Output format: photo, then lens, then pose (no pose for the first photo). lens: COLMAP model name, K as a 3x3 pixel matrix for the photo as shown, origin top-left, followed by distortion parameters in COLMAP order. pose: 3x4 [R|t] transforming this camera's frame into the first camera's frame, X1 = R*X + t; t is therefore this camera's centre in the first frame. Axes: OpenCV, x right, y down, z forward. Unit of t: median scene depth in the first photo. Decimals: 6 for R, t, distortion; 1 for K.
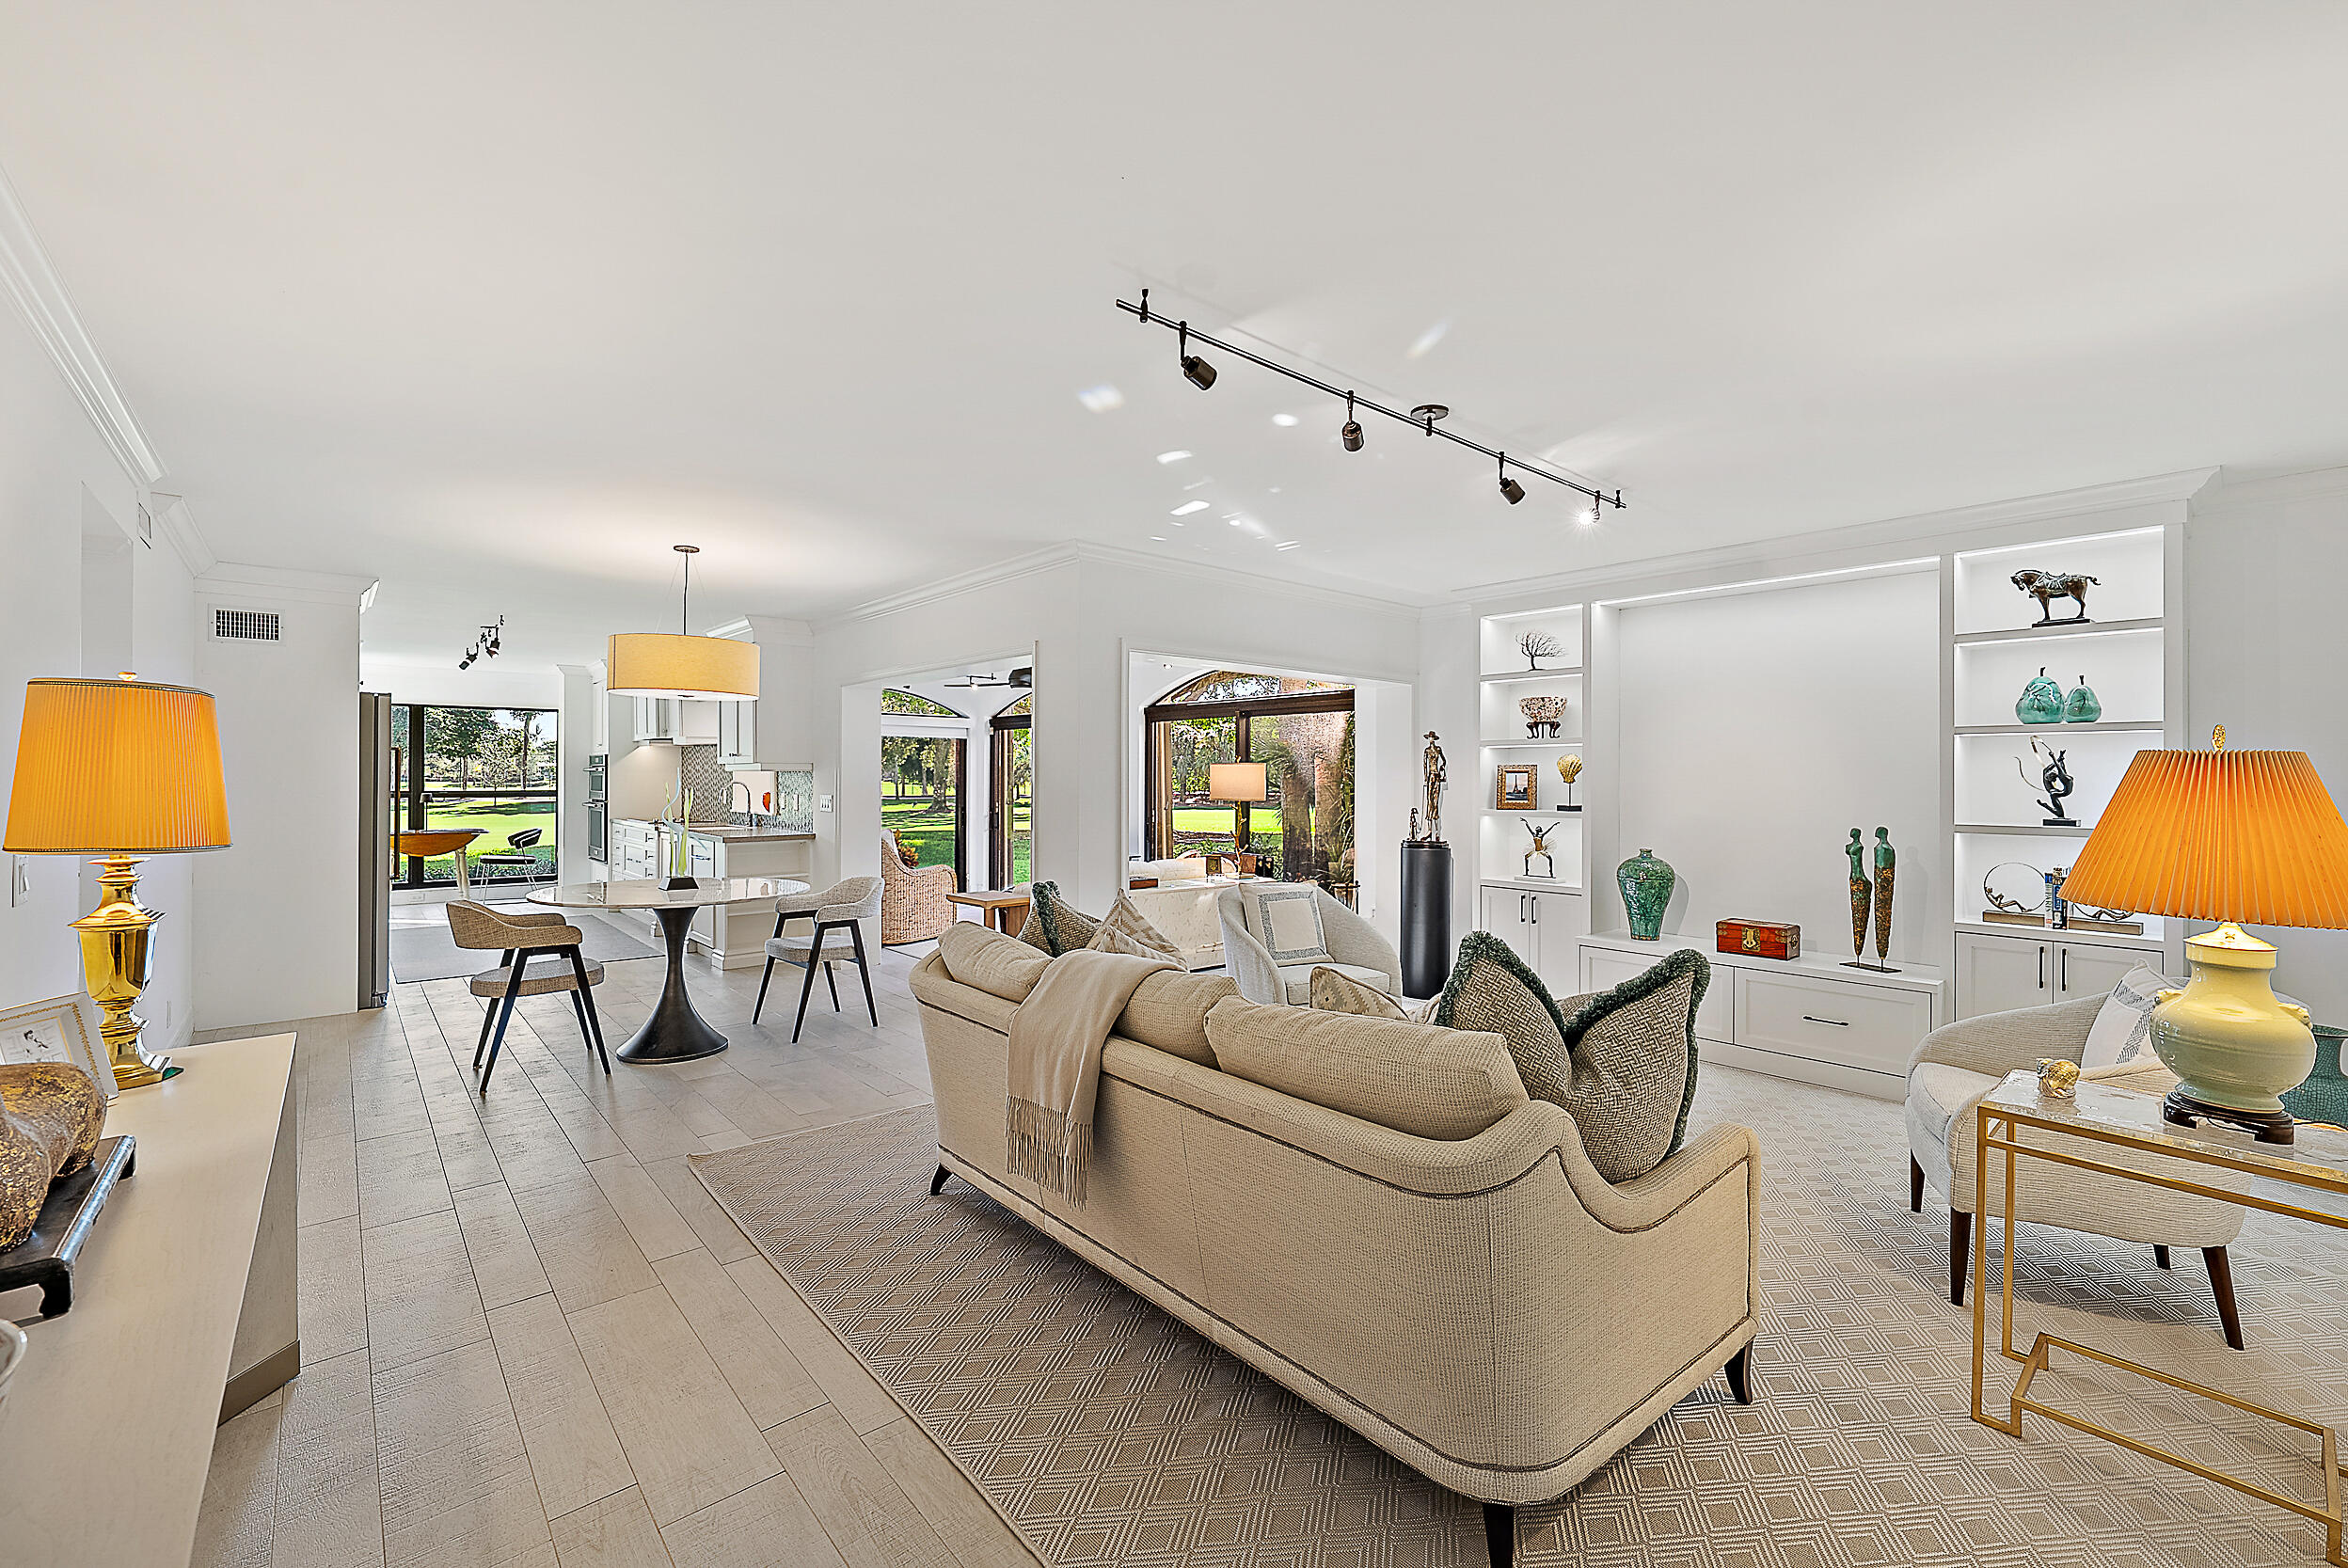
lens RADIAL K [[974.2, 0, 1177.0], [0, 974.2, 780.4], [0, 0, 1]] dist [-0.002250, -0.000234]
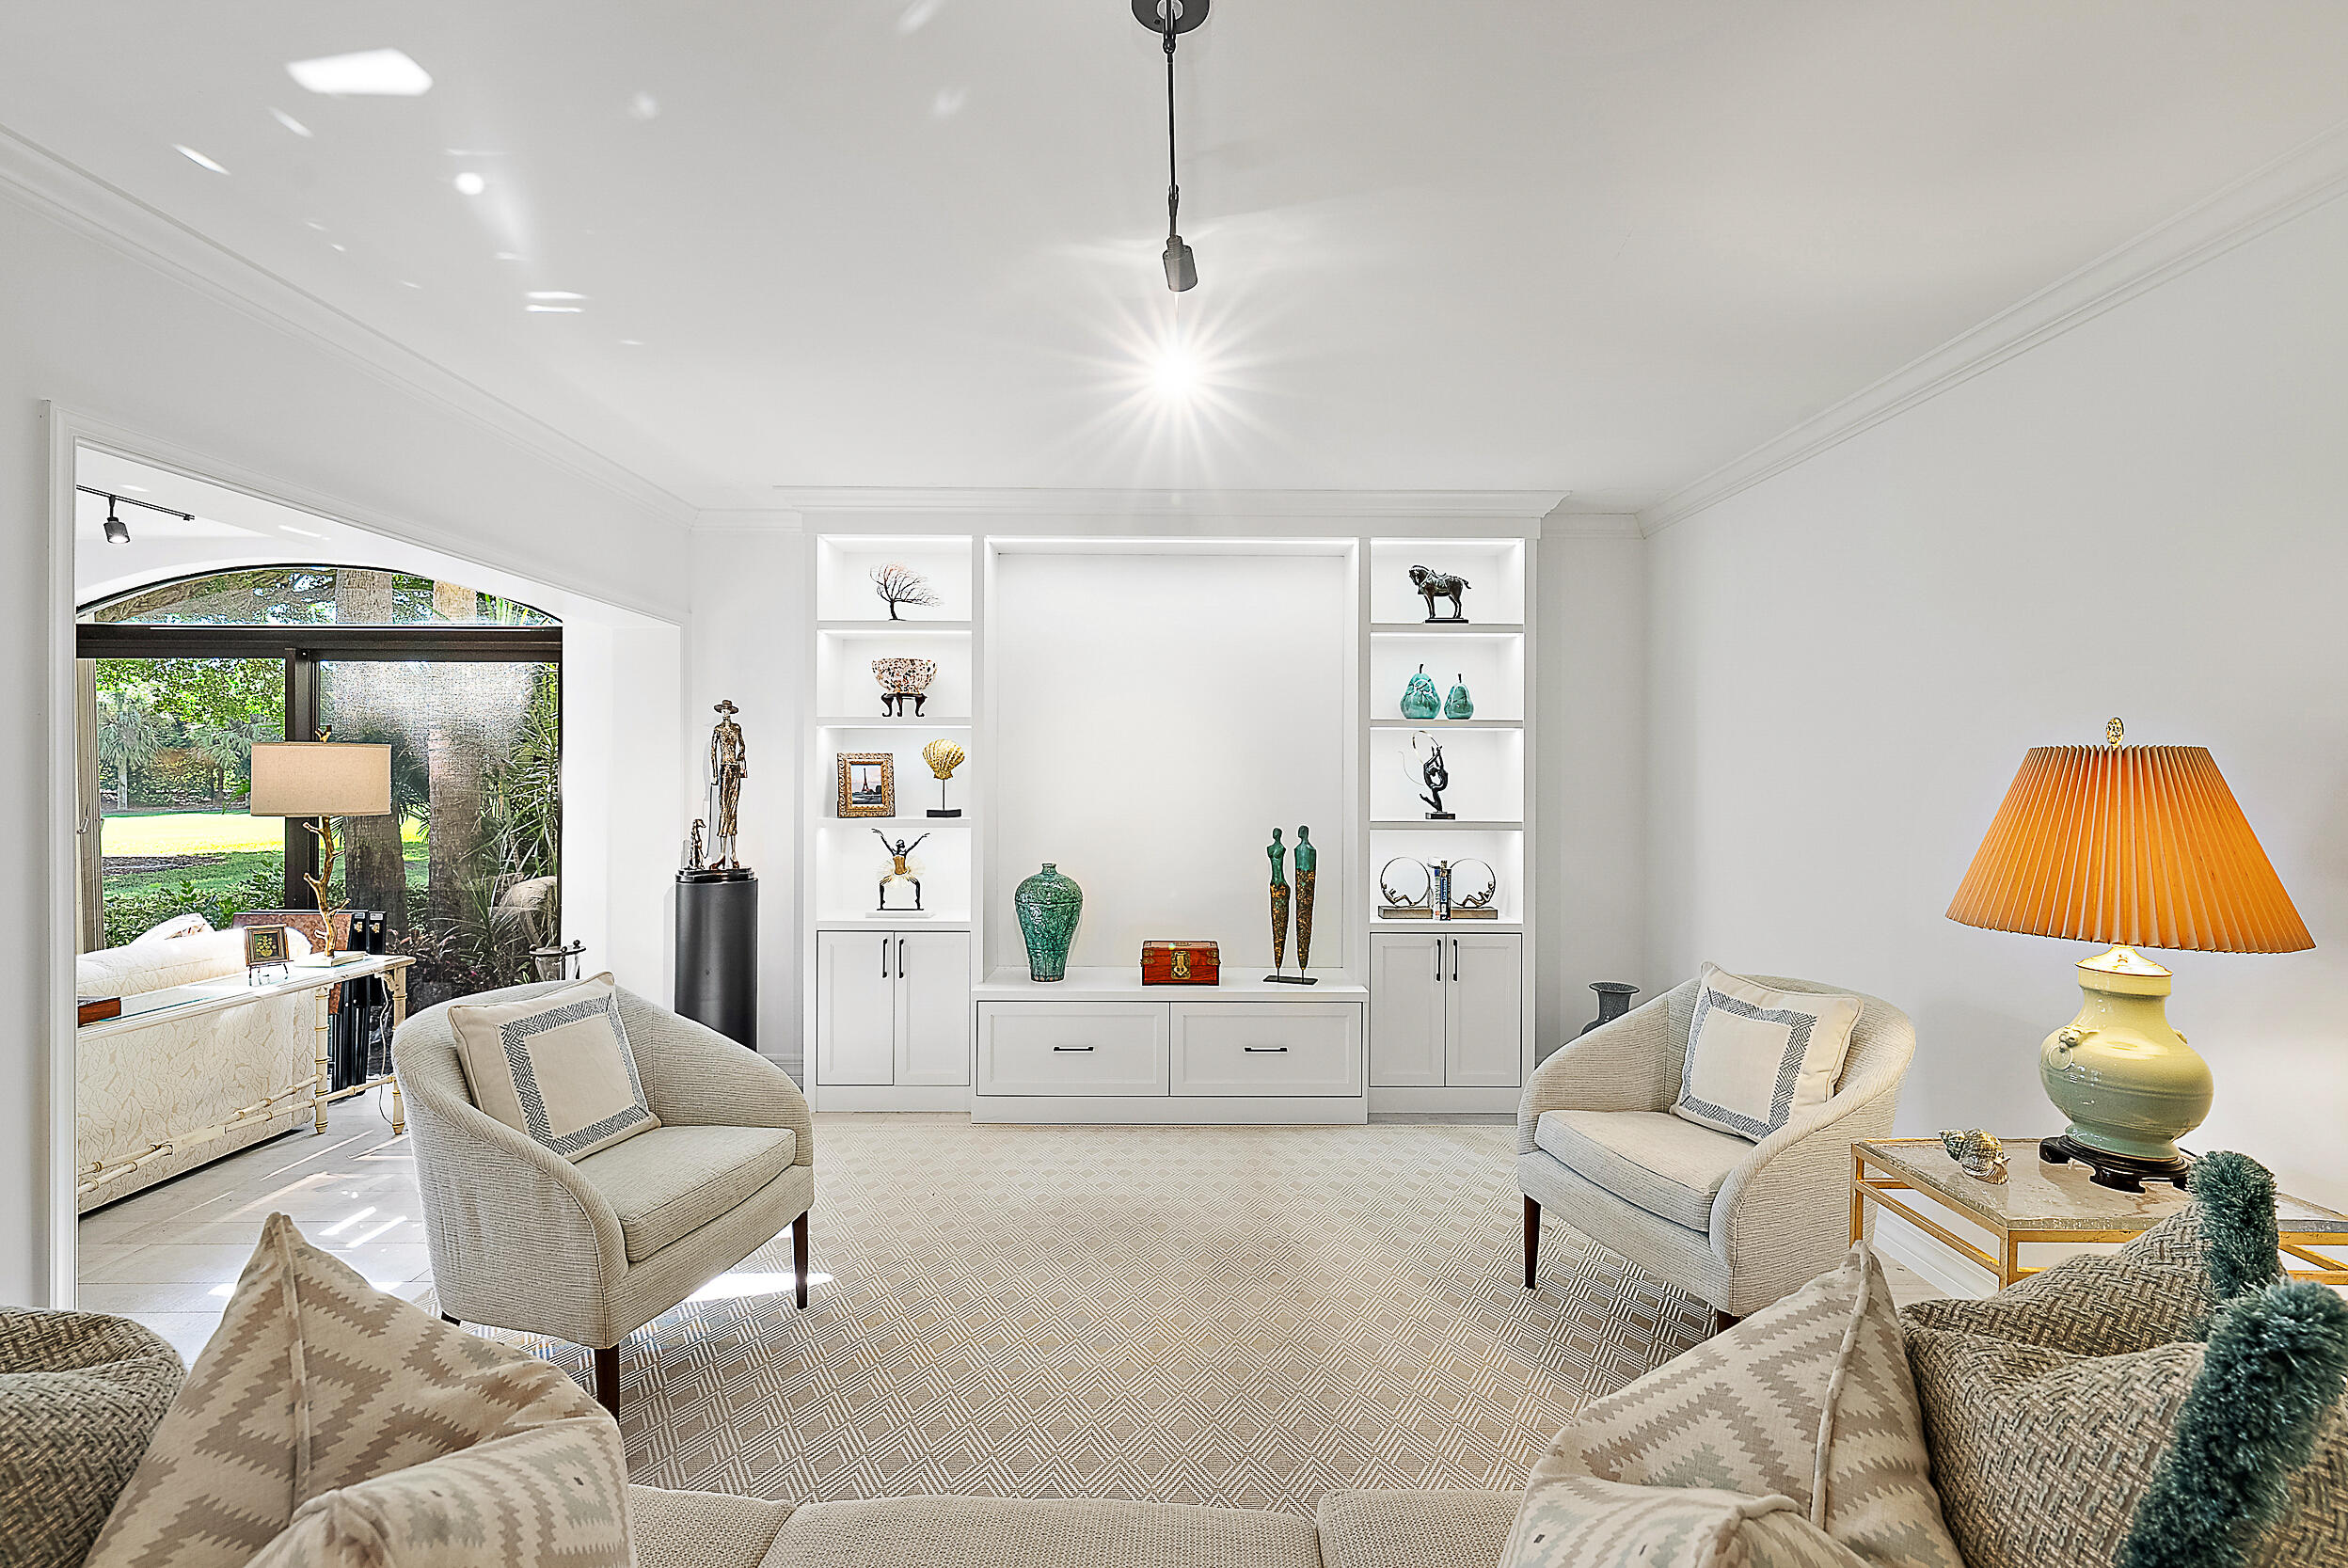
lens RADIAL K [[1007.0, 0, 1171.8], [0, 1007.0, 776.9], [0, 0, 1]] dist [-0.000528, -0.000047]
pose [[0.654198, -0.005325, 0.756305, -0.058087], [0.000786, 0.999979, 0.006362, -0.003496], [-0.756323, -0.003567, 0.654189, 0.365373]]
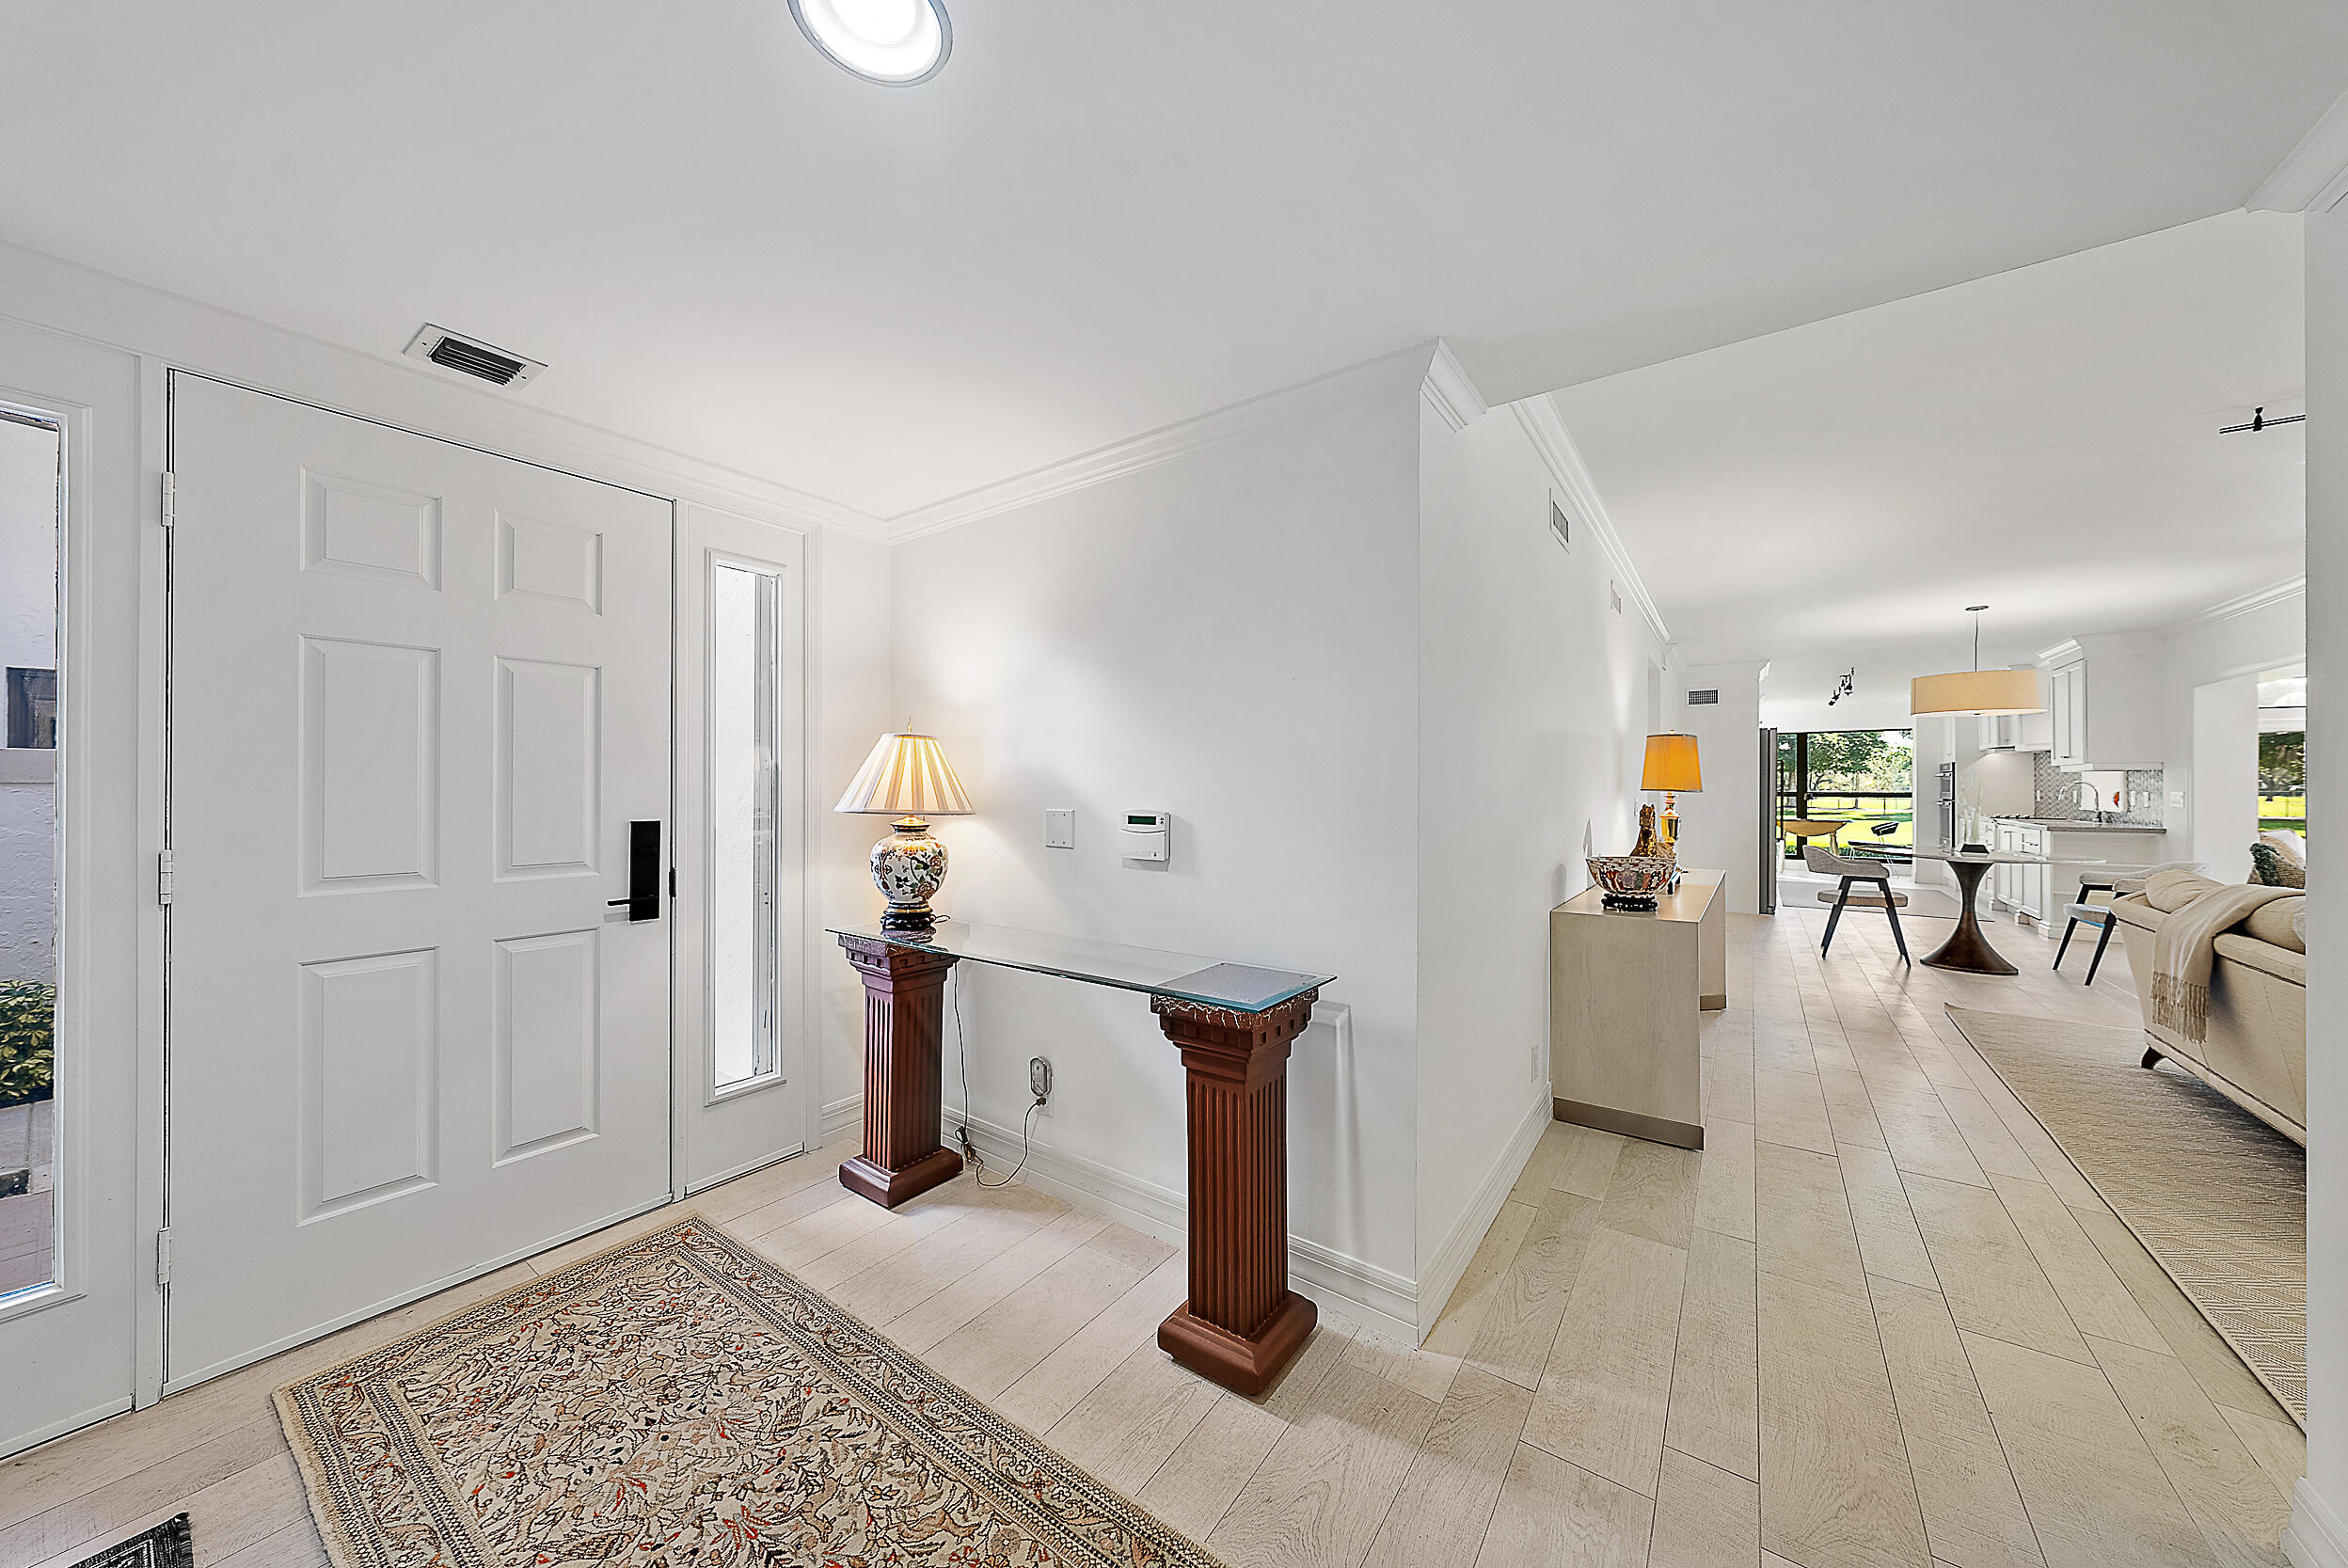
lens RADIAL K [[803.5, 0, 1179.9], [0, 803.5, 783.3], [0, 0, 1]] dist [-0.000761, -0.000140]
pose [[0.233566, -0.008204, -0.972306, 0.292228], [-0.004513, 0.999944, -0.009521, 0.024196], [0.972330, 0.006612, 0.233516, -0.318636]]
